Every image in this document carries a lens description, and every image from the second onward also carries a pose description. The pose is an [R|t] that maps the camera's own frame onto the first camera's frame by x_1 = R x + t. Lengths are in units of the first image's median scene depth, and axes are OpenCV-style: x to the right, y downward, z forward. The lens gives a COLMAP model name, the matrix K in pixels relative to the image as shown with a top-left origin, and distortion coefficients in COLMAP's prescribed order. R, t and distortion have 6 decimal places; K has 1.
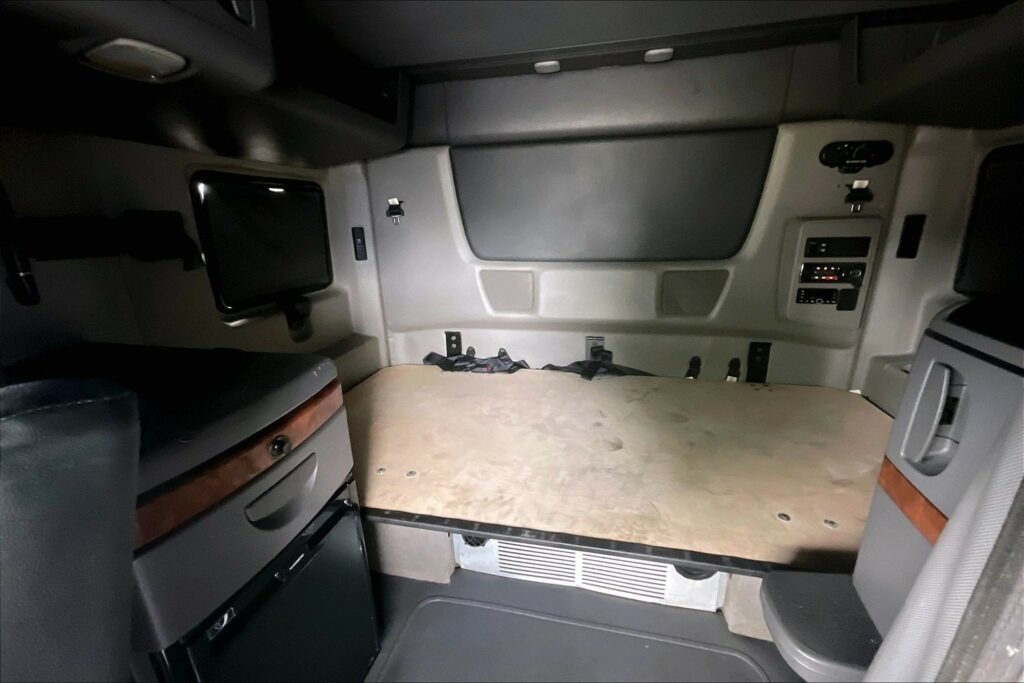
lens RADIAL K [[419.7, 0, 513.7], [0, 419.7, 342.3], [0, 0, 1]] dist [-0.002052, 0.005694]
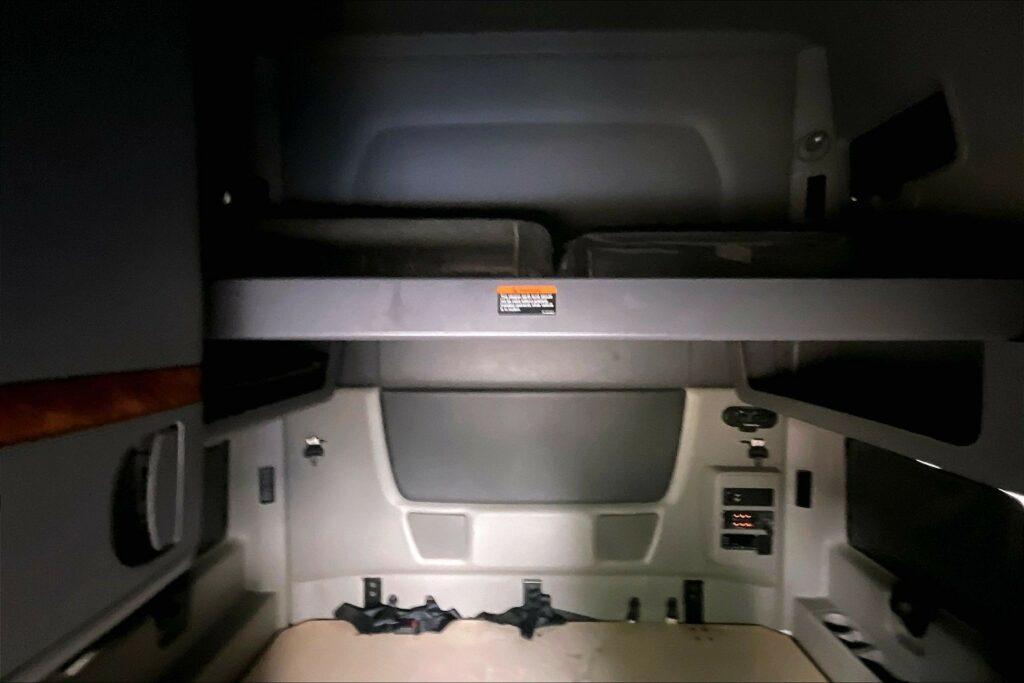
lens RADIAL K [[419.7, 0, 513.7], [0, 419.7, 342.3], [0, 0, 1]] dist [-0.002052, 0.005694]
pose [[0.979392, 0.017078, 0.201245, -0.048204], [0.033647, 0.968697, -0.245953, -0.324235], [-0.199146, 0.247656, 0.948160, -0.012034]]
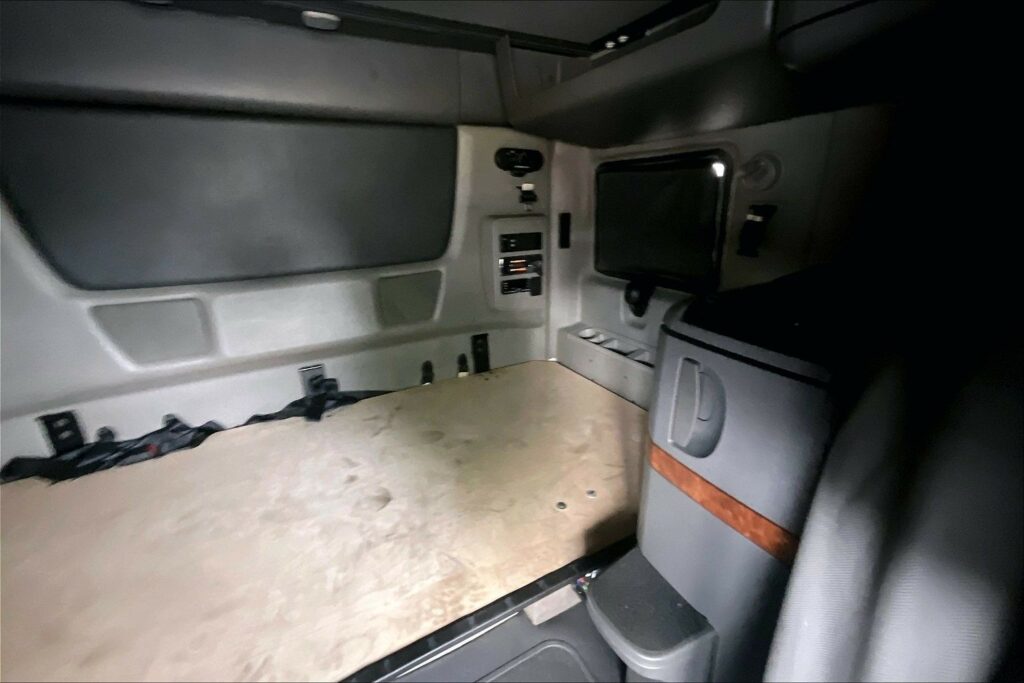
lens RADIAL K [[419.7, 0, 513.7], [0, 419.7, 342.3], [0, 0, 1]] dist [-0.002052, 0.005694]
pose [[0.748008, -0.209214, 0.629852, -0.016350], [0.194825, 0.976423, 0.092960, -0.062709], [-0.634450, 0.053176, 0.771133, 0.134473]]
